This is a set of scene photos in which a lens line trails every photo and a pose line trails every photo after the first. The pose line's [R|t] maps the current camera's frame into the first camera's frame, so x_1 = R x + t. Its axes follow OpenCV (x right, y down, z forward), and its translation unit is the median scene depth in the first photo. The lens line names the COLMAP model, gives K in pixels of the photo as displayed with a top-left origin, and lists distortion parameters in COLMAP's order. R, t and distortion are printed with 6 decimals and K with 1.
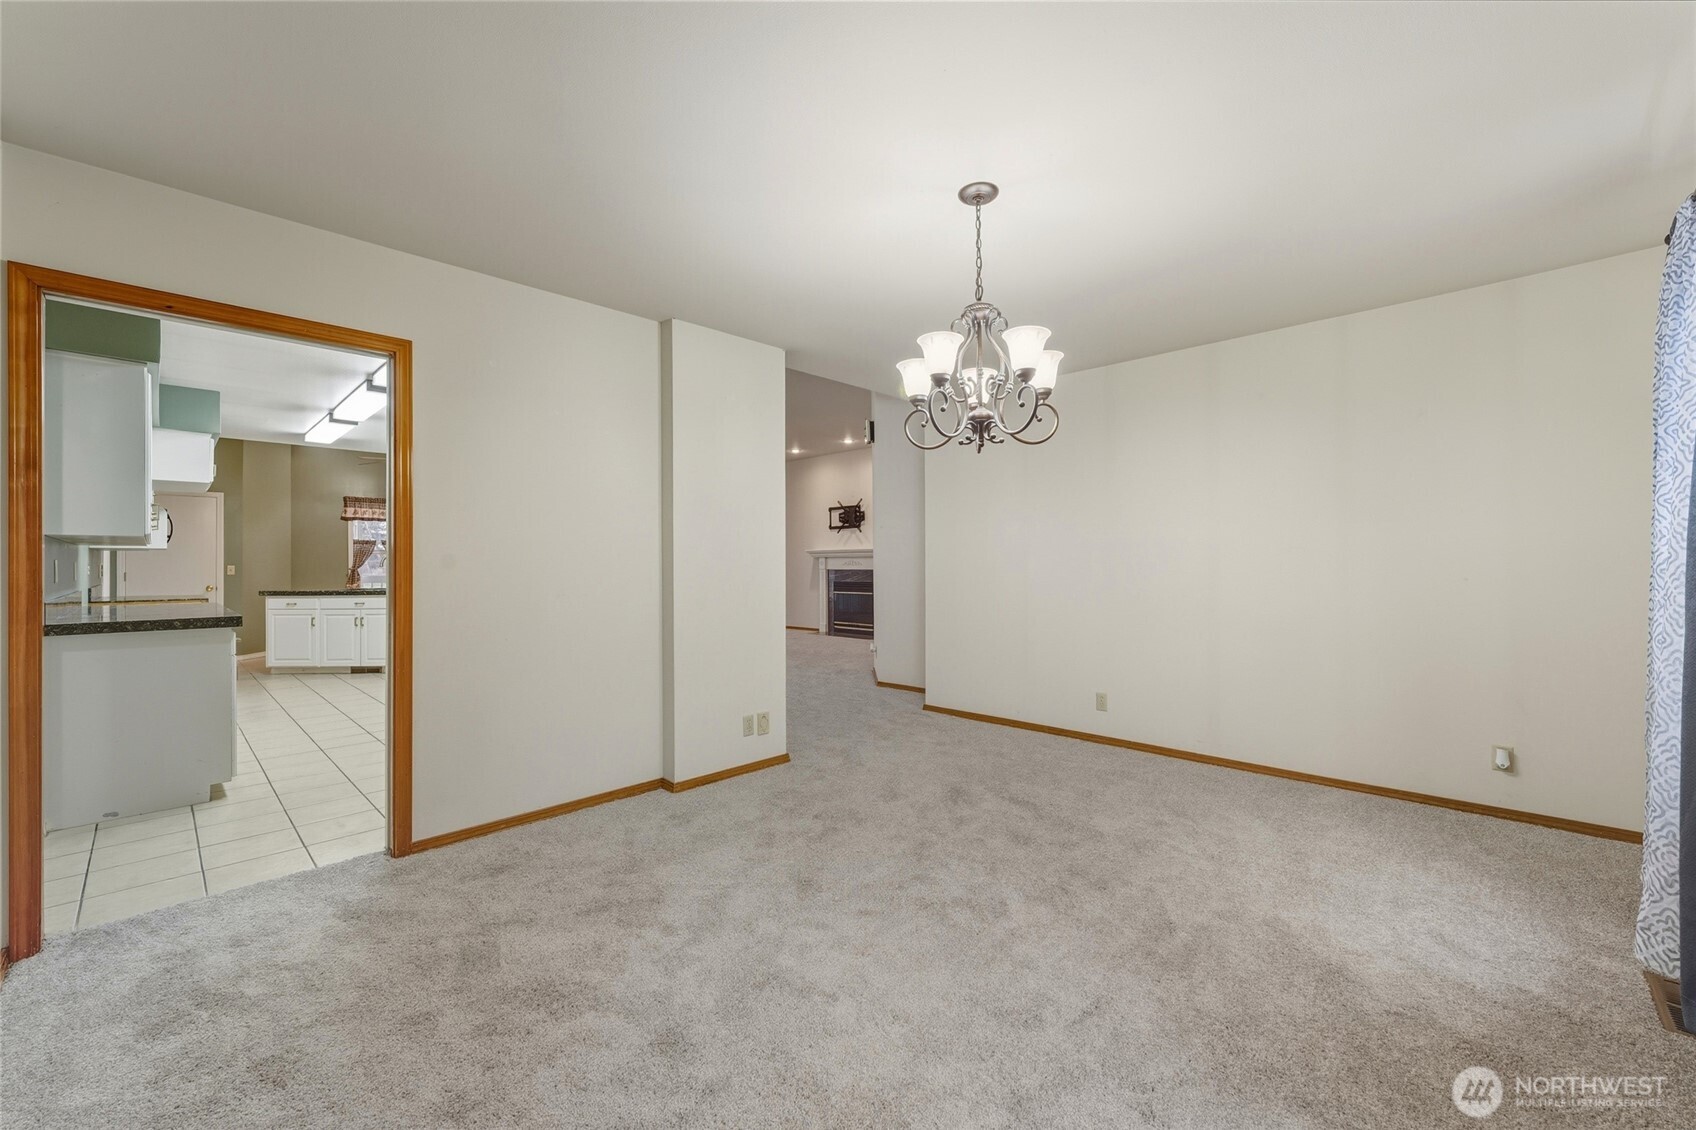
lens RADIAL K [[672.6, 0, 851.6], [0, 672.6, 563.3], [0, 0, 1]] dist [0.000988, 0.000053]
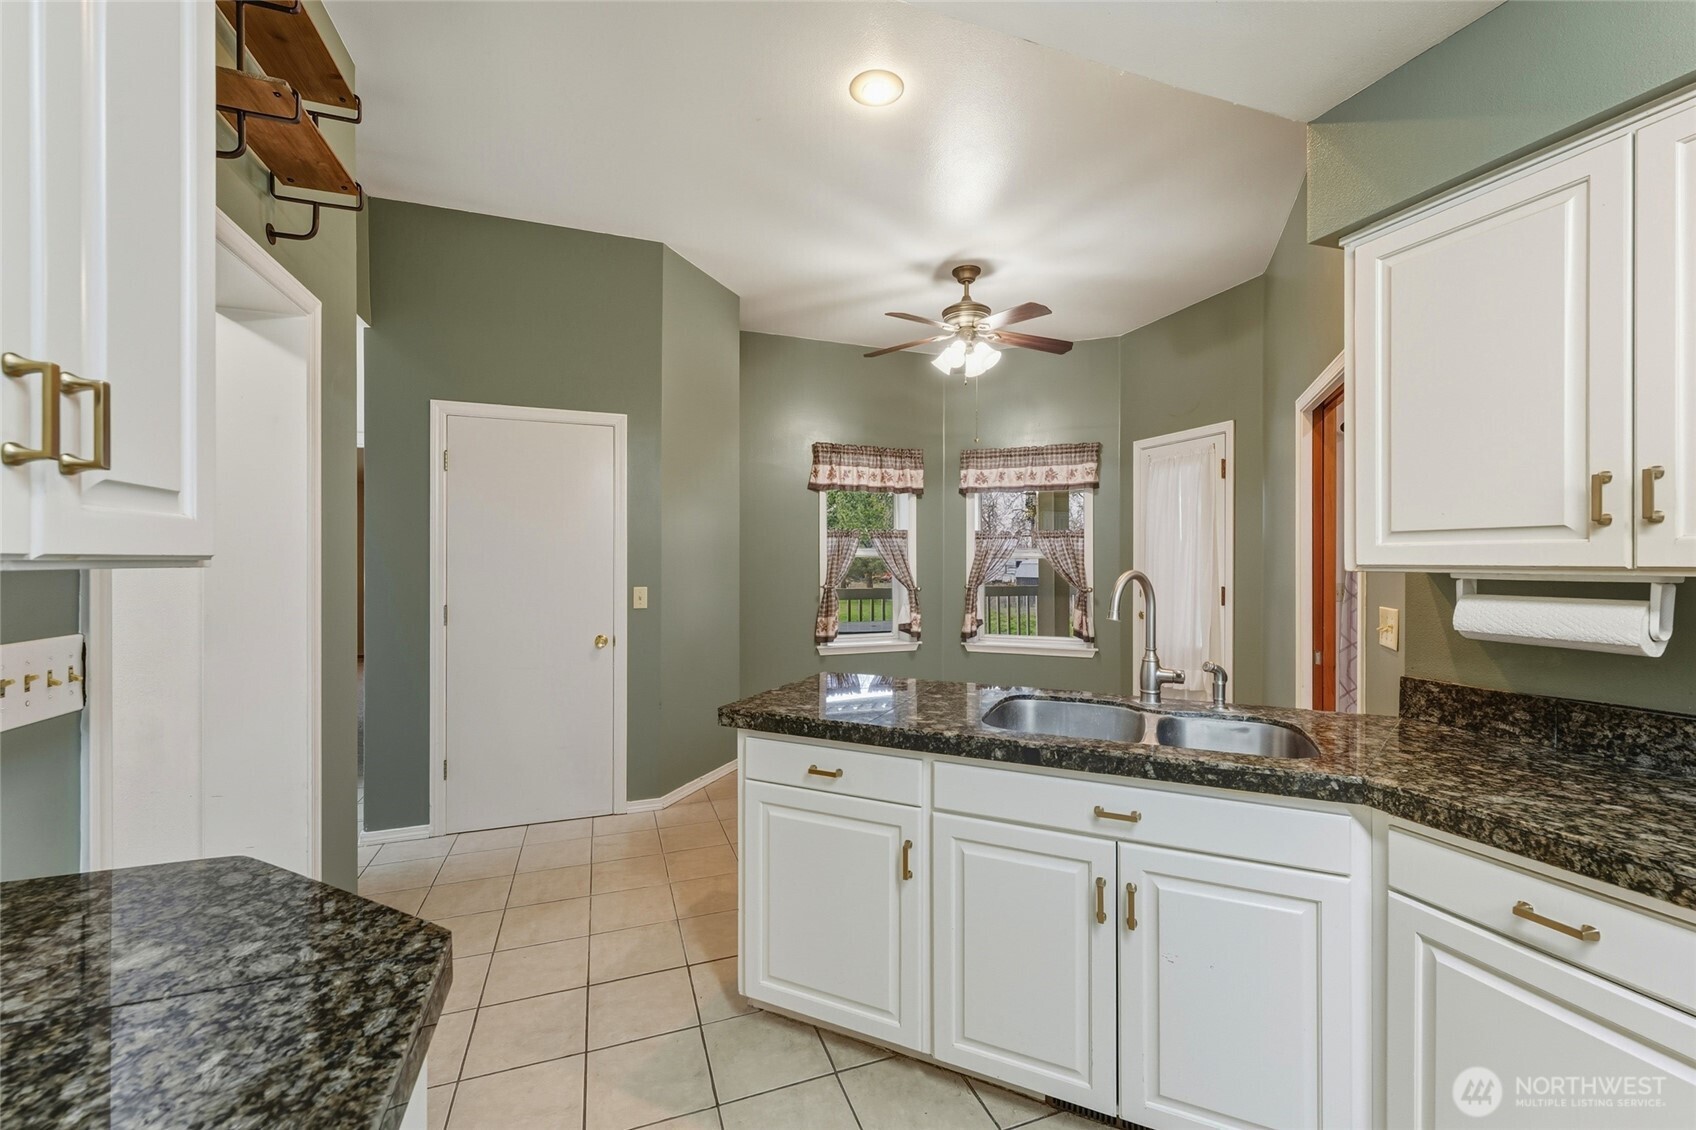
lens RADIAL K [[672.6, 0, 844.7], [0, 672.6, 561.2], [0, 0, 1]] dist [0.000988, 0.000053]
pose [[0.900268, 0.004443, -0.435313, -0.514185], [-0.002626, 0.999985, 0.004775, -0.013551], [0.435327, -0.003156, 0.900267, 0.557804]]
